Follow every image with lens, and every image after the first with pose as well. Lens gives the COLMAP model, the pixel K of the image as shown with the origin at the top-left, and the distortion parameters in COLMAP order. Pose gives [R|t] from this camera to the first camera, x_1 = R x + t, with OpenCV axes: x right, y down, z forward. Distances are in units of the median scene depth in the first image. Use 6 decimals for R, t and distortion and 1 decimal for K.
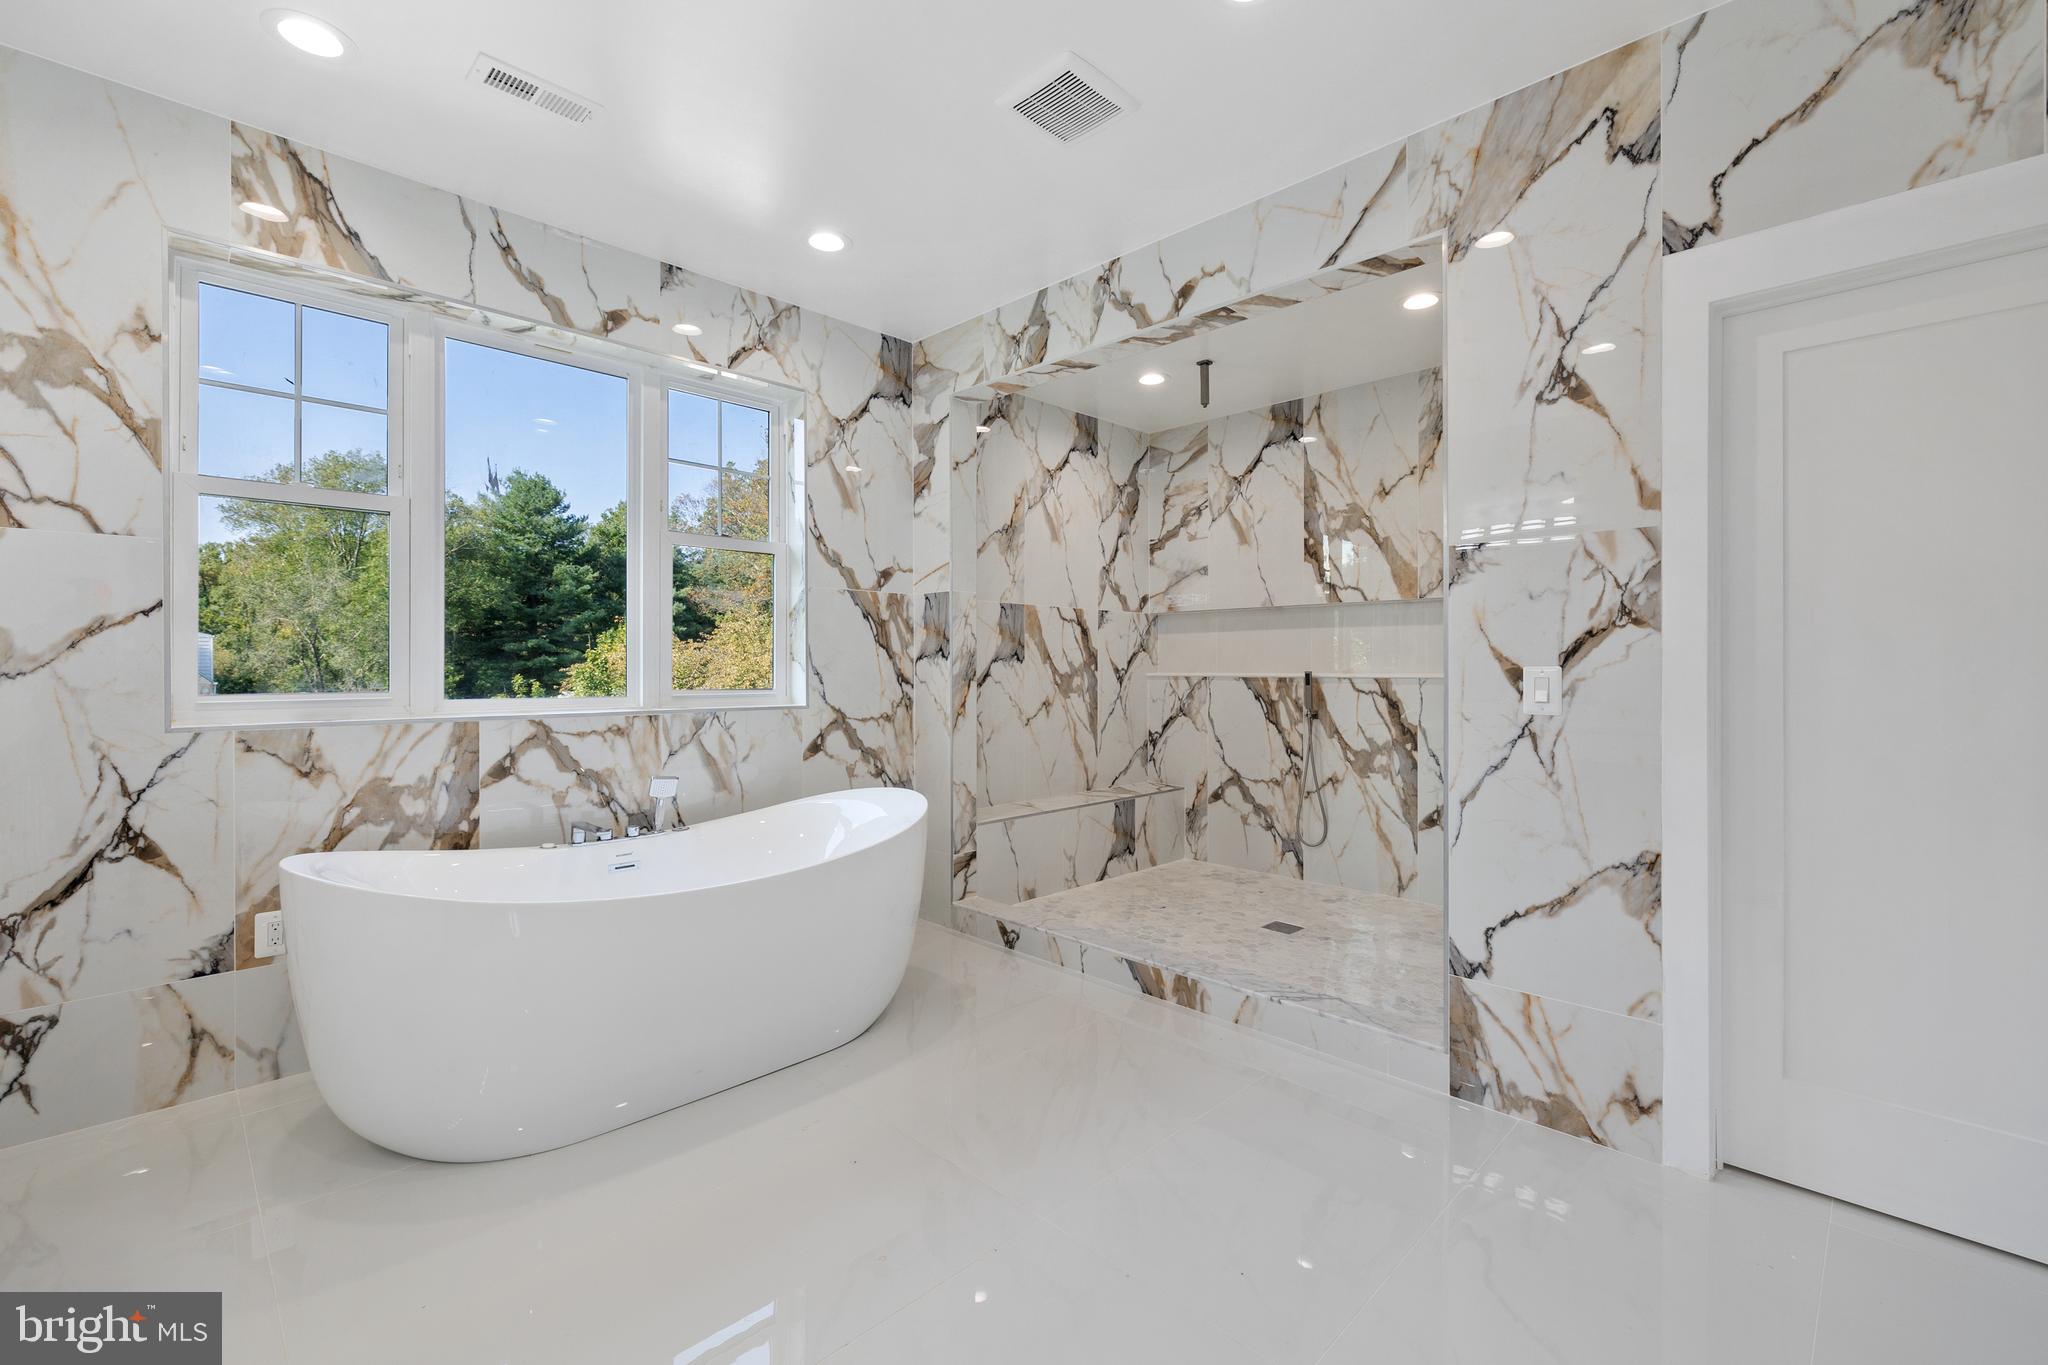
lens RADIAL K [[872.9, 0, 1024.4], [0, 872.9, 670.5], [0, 0, 1]] dist [0.001310, -0.000865]
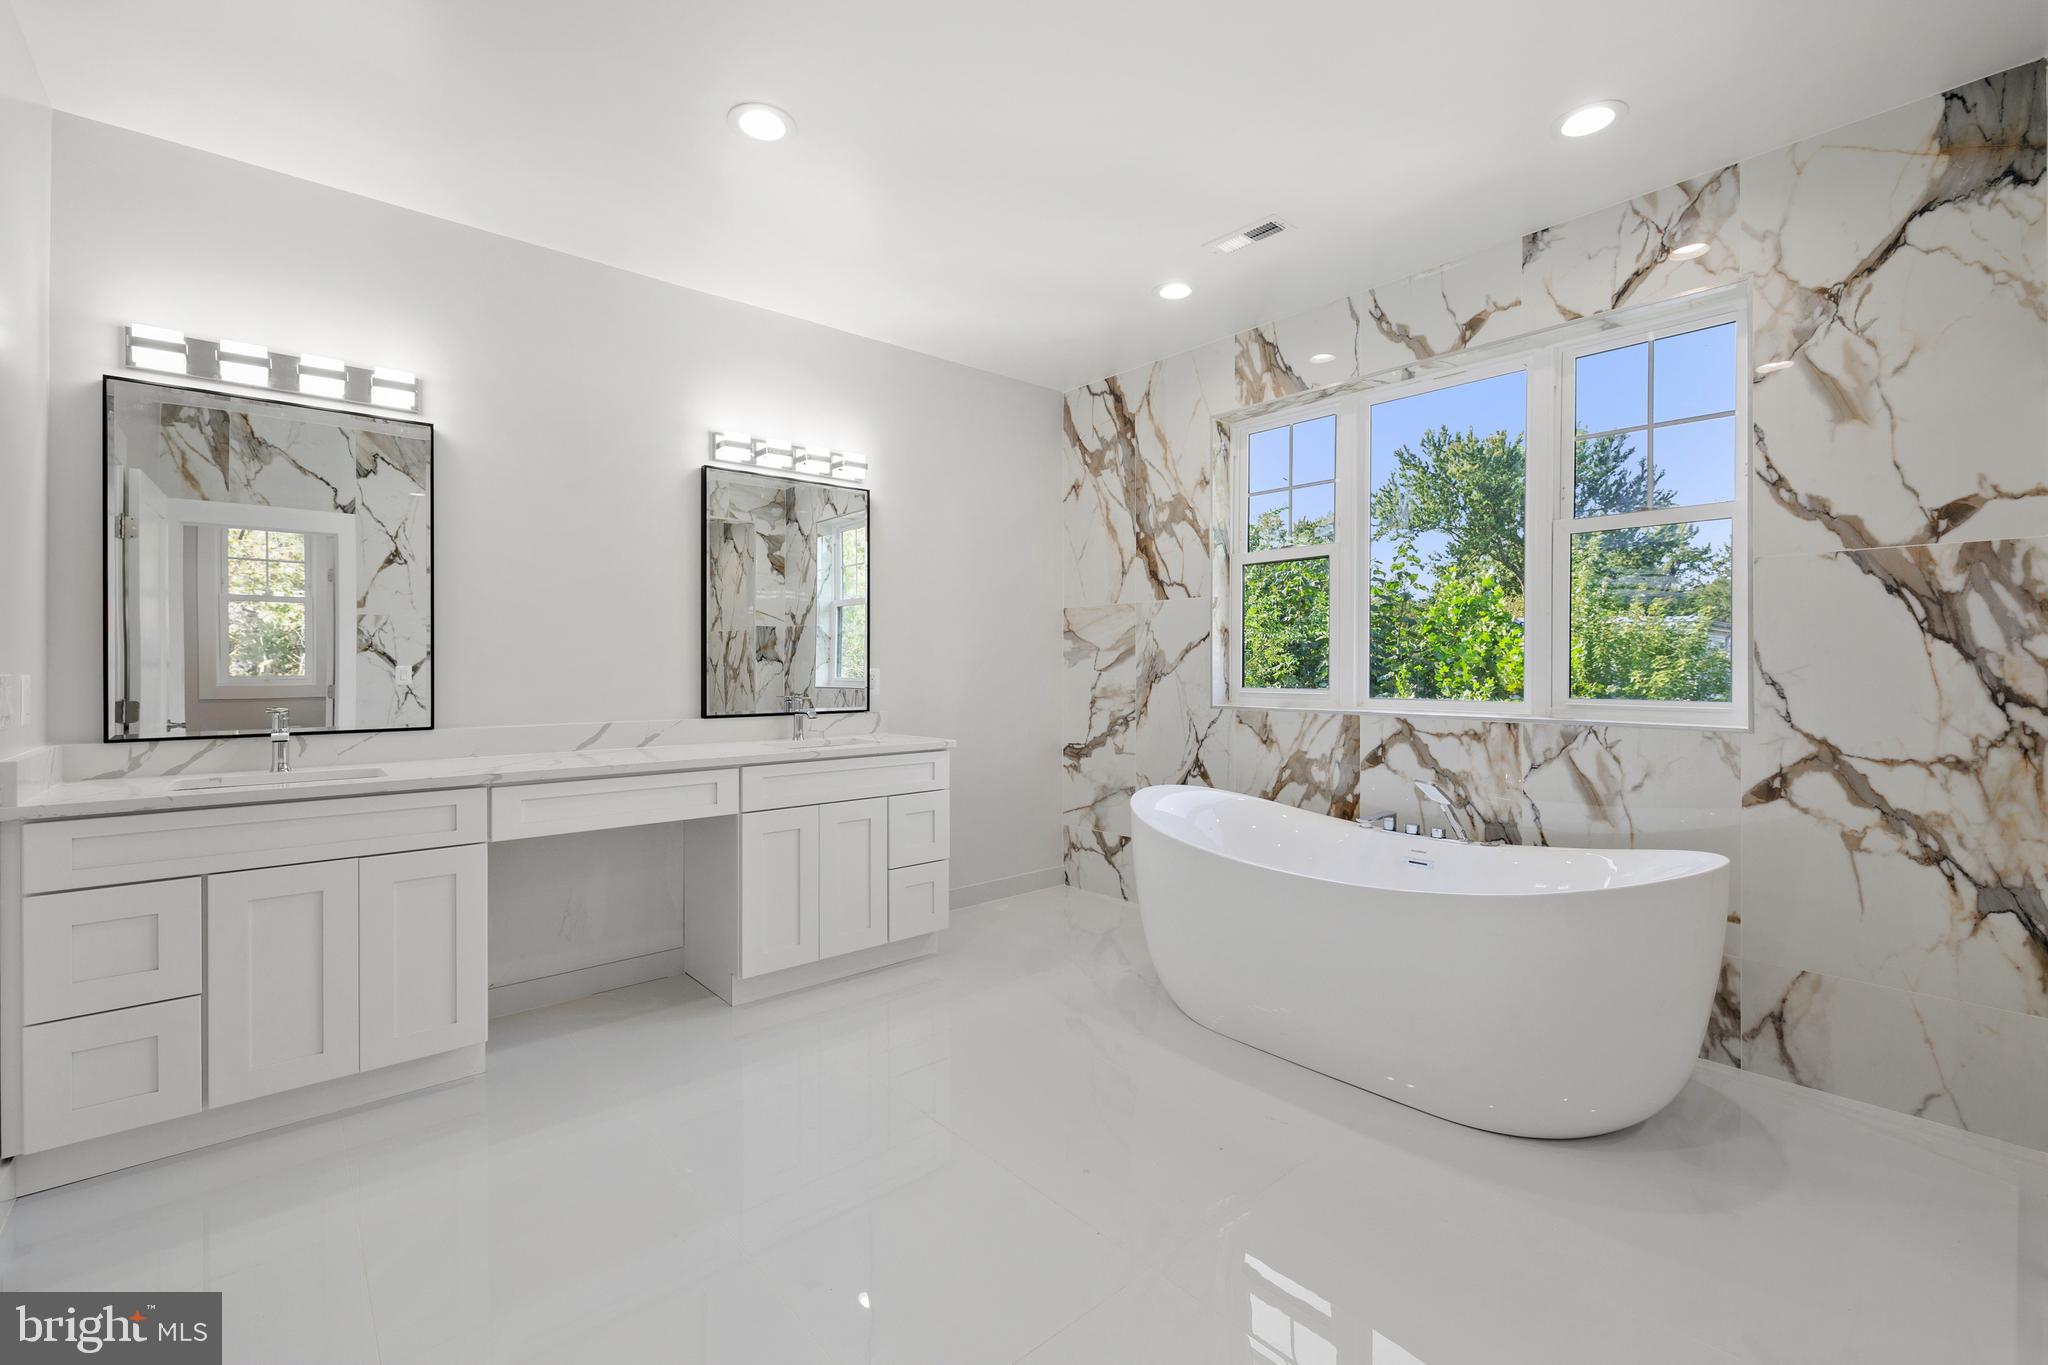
lens RADIAL K [[872.9, 0, 1015.6], [0, 872.9, 669.0], [0, 0, 1]] dist [0.001310, -0.000865]
pose [[-0.076143, 0.004576, -0.997086, 0.471221], [-0.003931, 0.999980, 0.004889, -0.008313], [0.997089, 0.004292, -0.076123, 0.452544]]
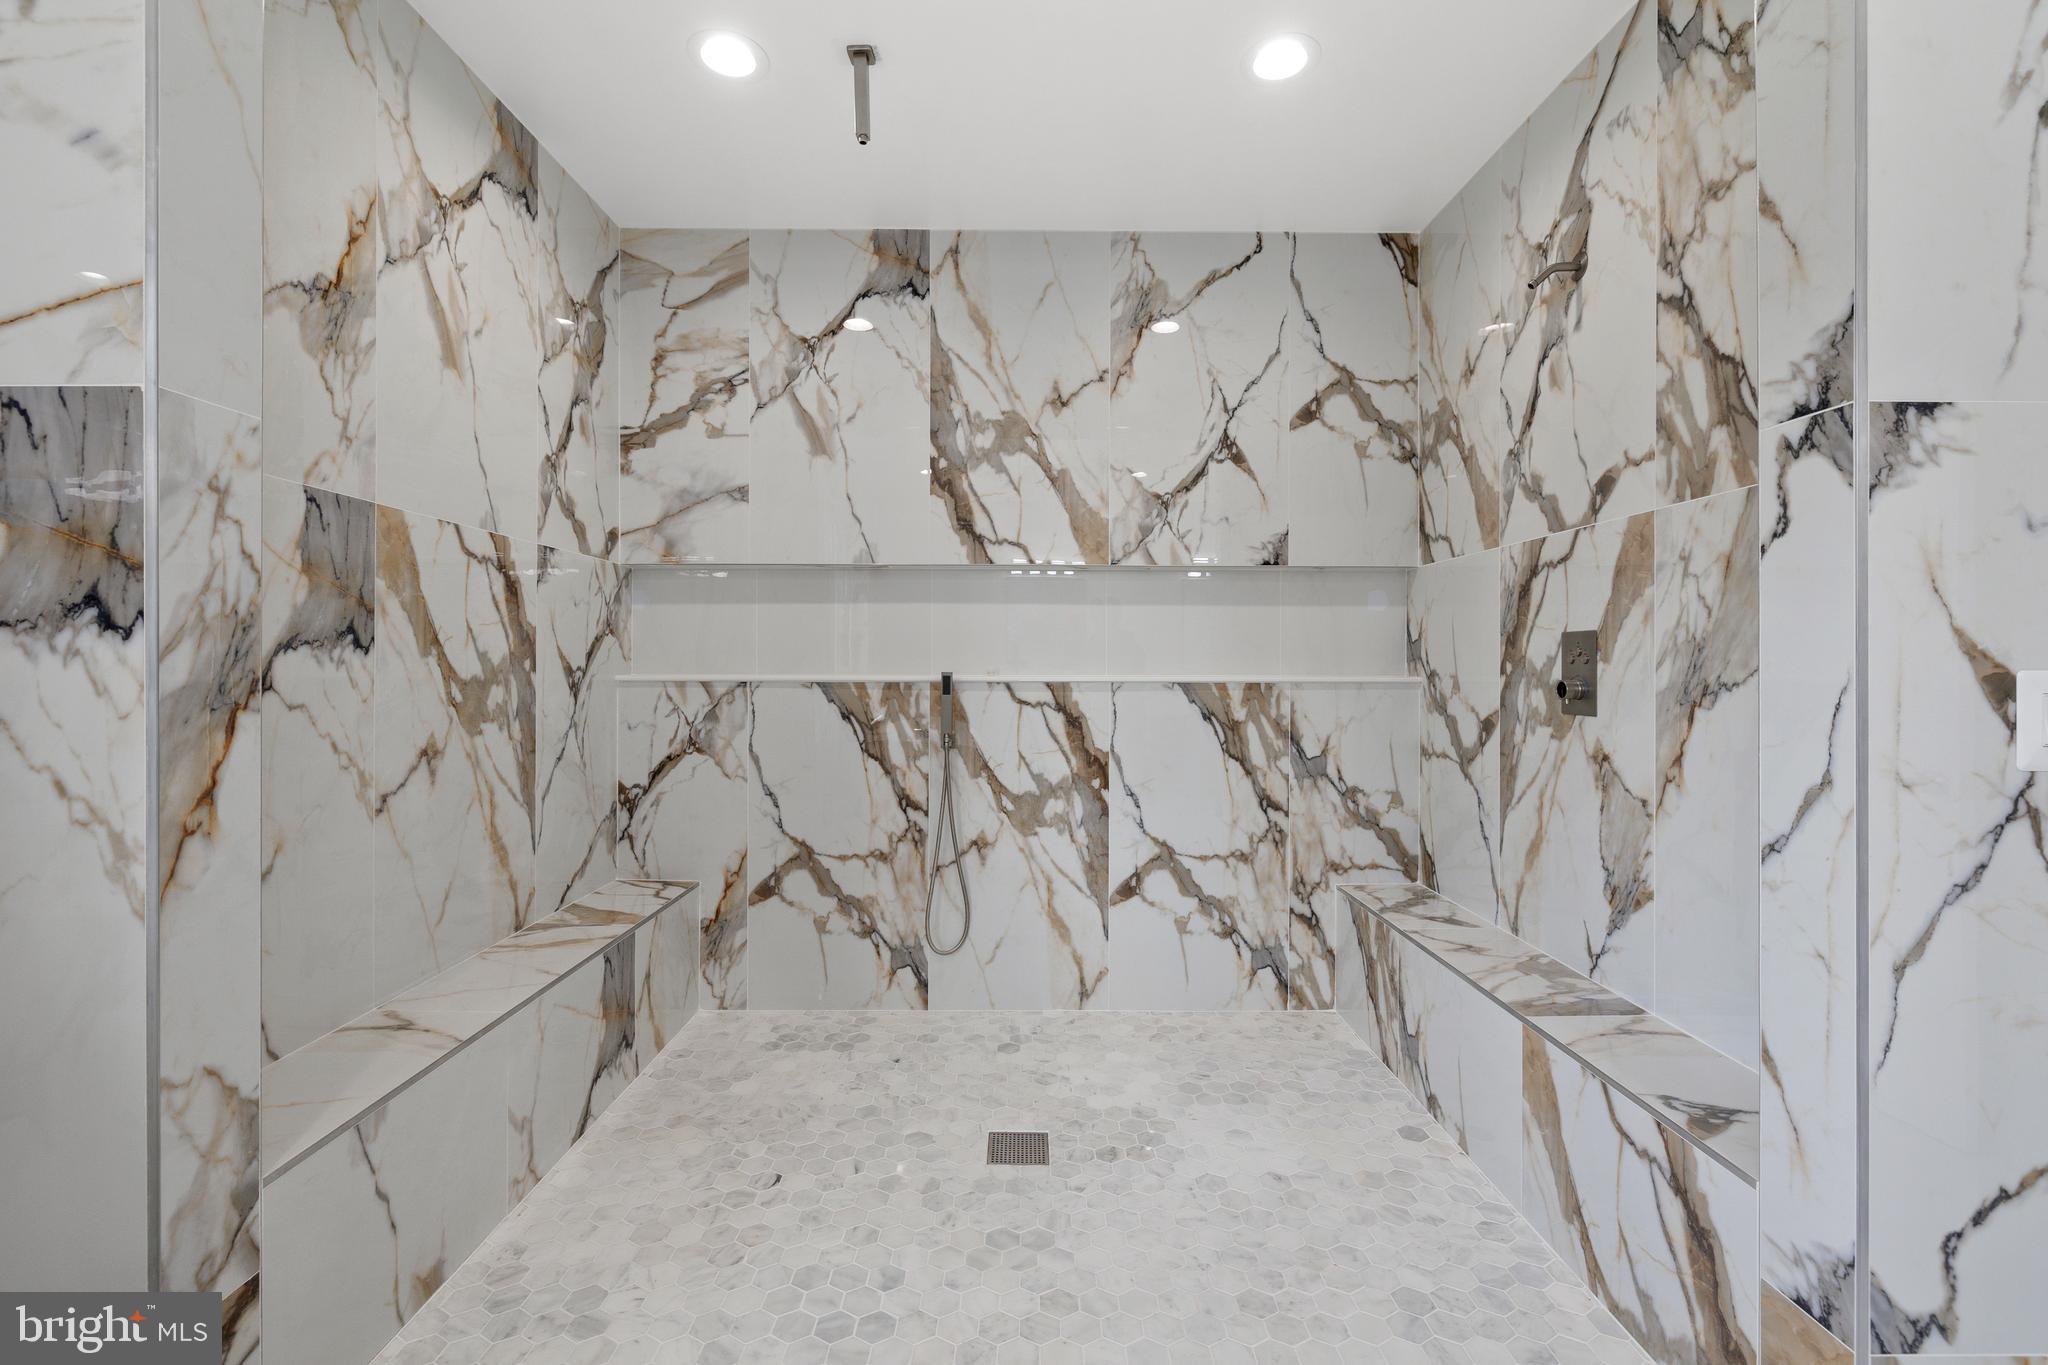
lens RADIAL K [[872.9, 0, 1022.9], [0, 872.9, 665.2], [0, 0, 1]] dist [0.001310, -0.000865]
pose [[0.703470, 0.001287, 0.710723, -0.087975], [-0.000667, 0.999999, -0.001151, -0.003829], [-0.710724, 0.000335, 0.703471, 0.625925]]
